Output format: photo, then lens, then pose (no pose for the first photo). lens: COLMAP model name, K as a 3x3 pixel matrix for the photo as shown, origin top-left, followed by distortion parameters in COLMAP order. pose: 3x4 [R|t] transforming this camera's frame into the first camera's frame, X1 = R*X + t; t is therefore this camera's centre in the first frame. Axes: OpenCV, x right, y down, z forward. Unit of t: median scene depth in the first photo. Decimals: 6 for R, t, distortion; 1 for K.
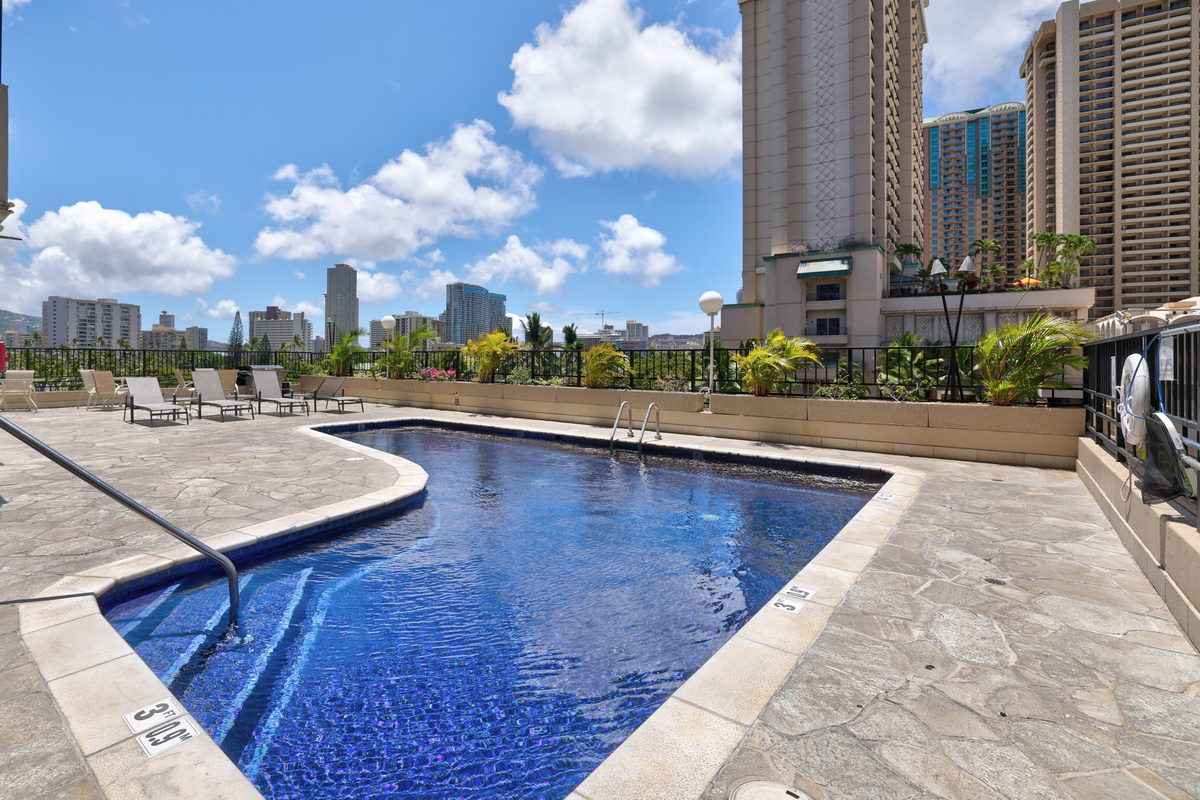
lens RADIAL K [[551.1, 0, 598.0], [0, 551.1, 355.8], [0, 0, 1]] dist [0.001094, 0.000159]
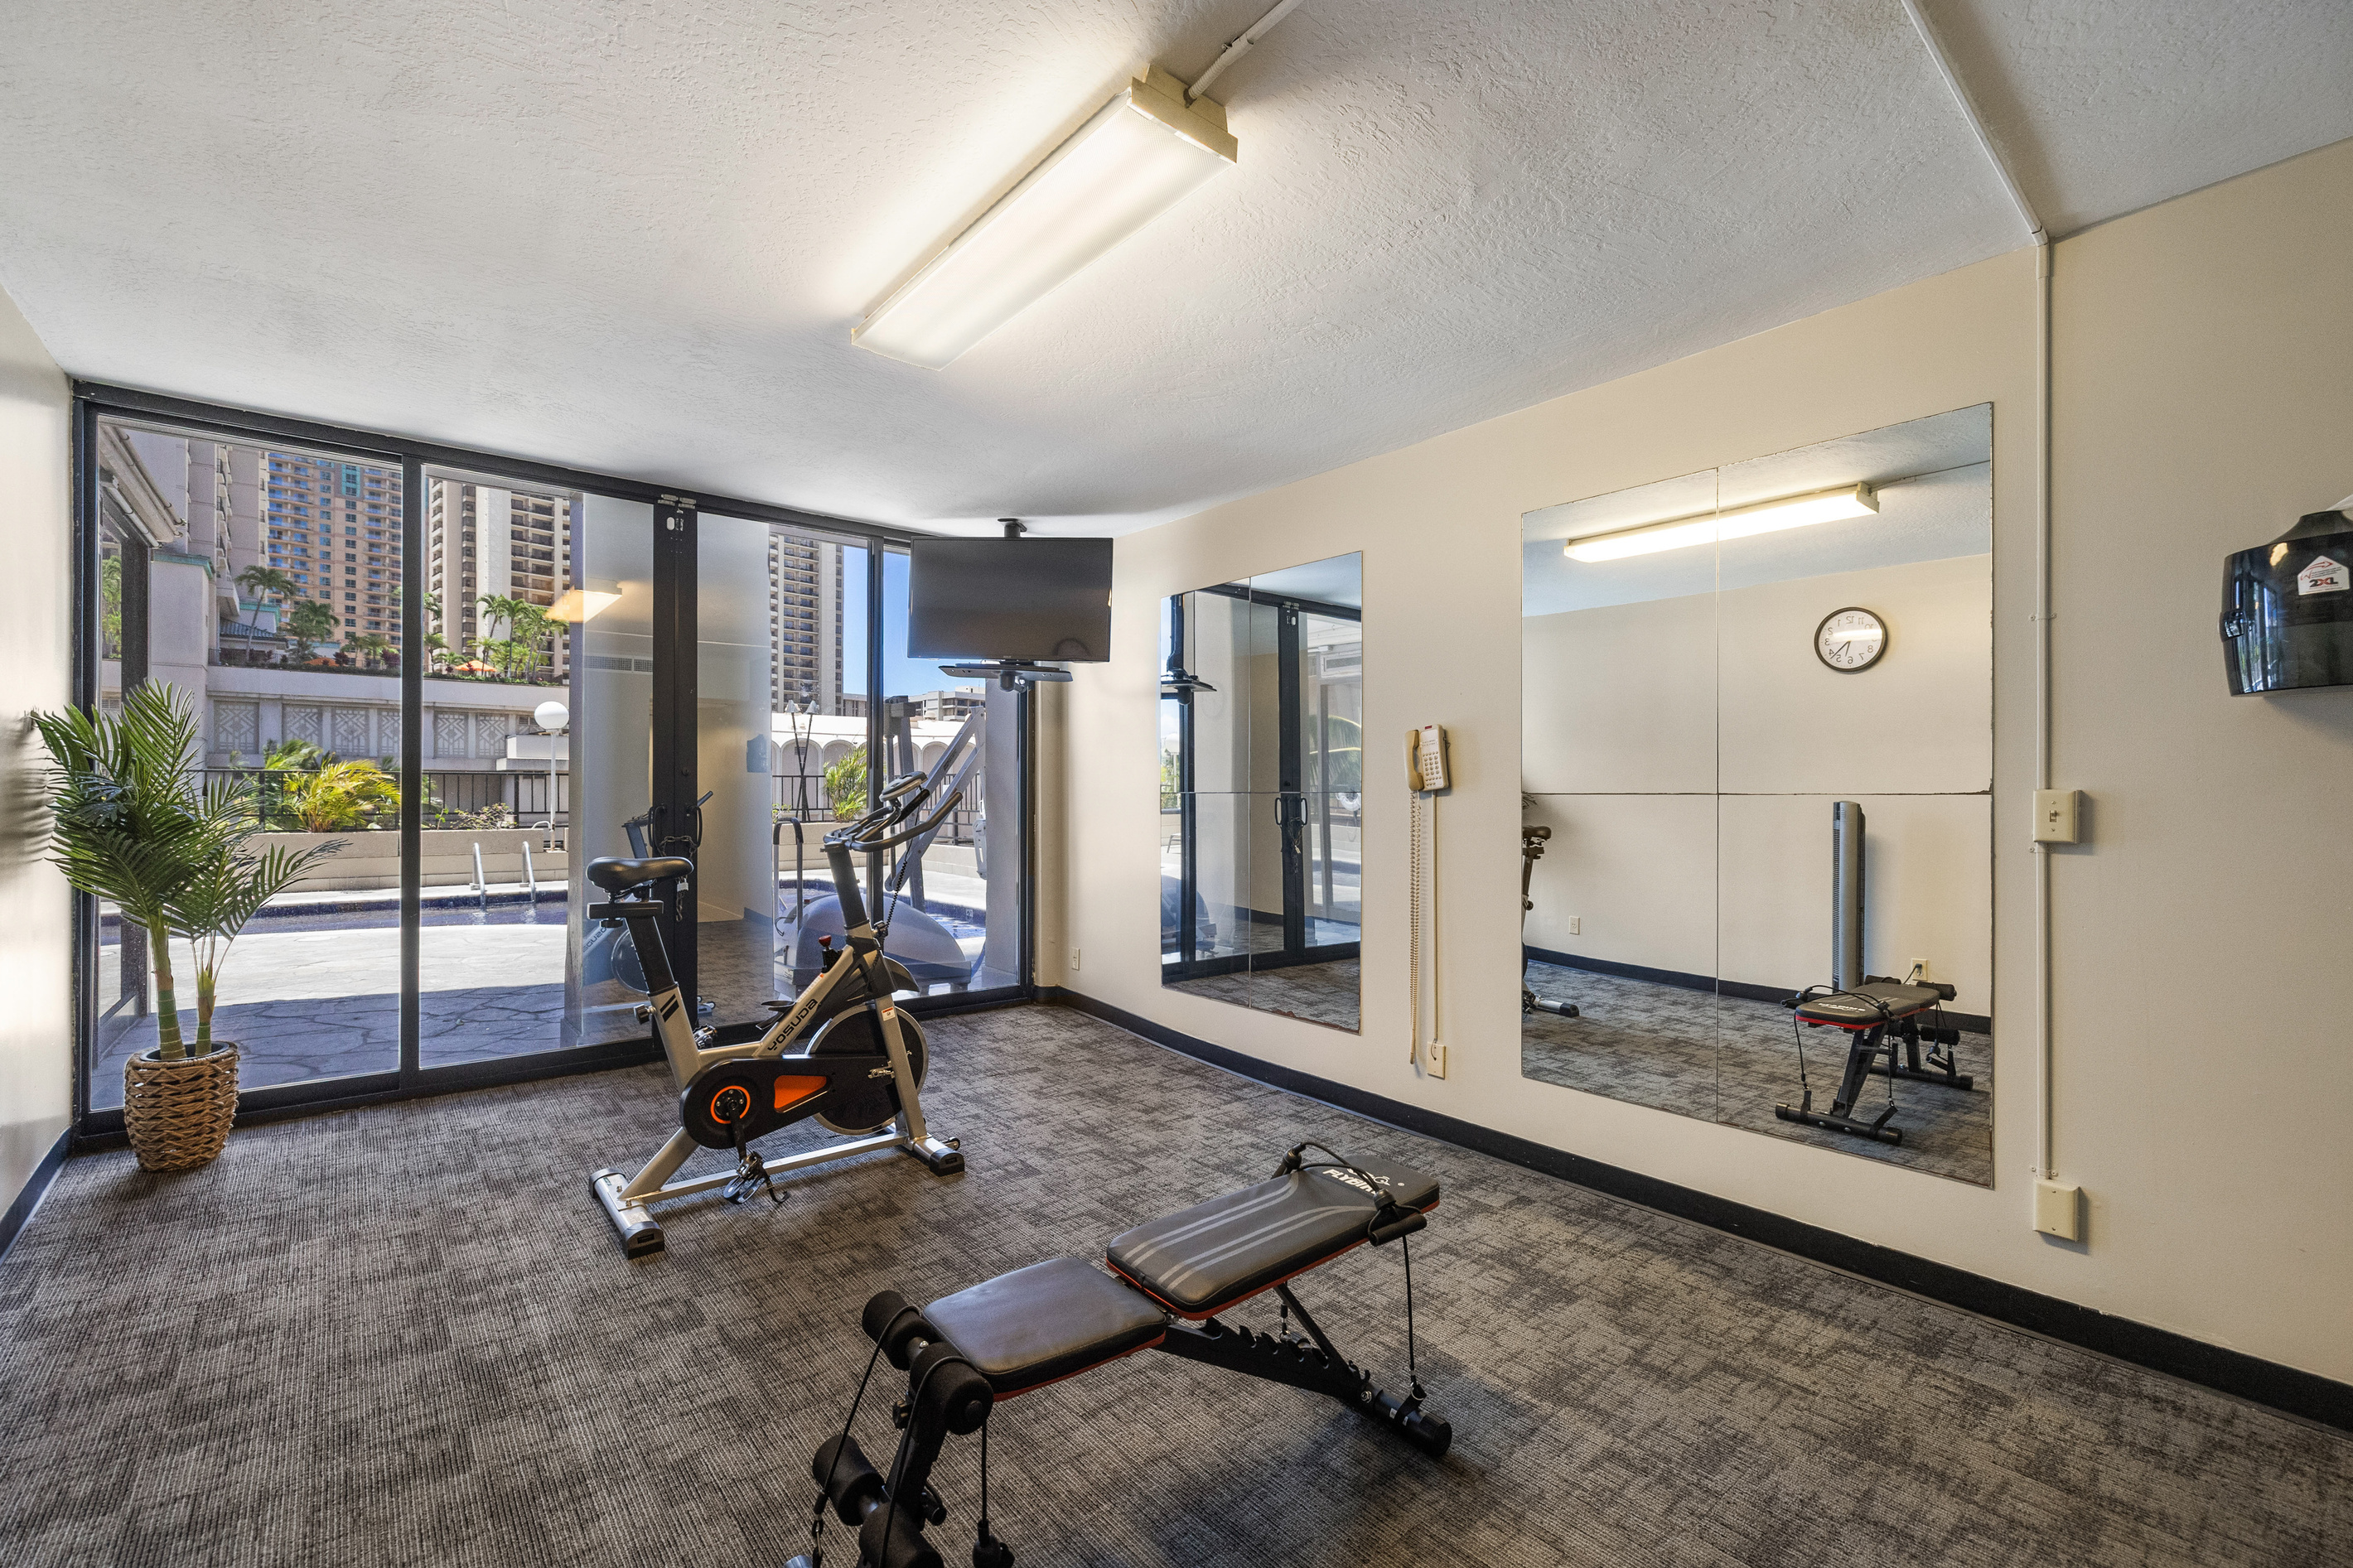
lens RADIAL K [[977.7, 0, 1176.5], [0, 977.7, 784.0], [0, 0, 1]] dist [0.000388, 0.000076]
pose [[0.214572, 0.001370, 0.976707, -0.102475], [0.000060, 0.999999, -0.001416, 0.003325], [-0.976708, 0.000363, 0.214571, -0.032193]]
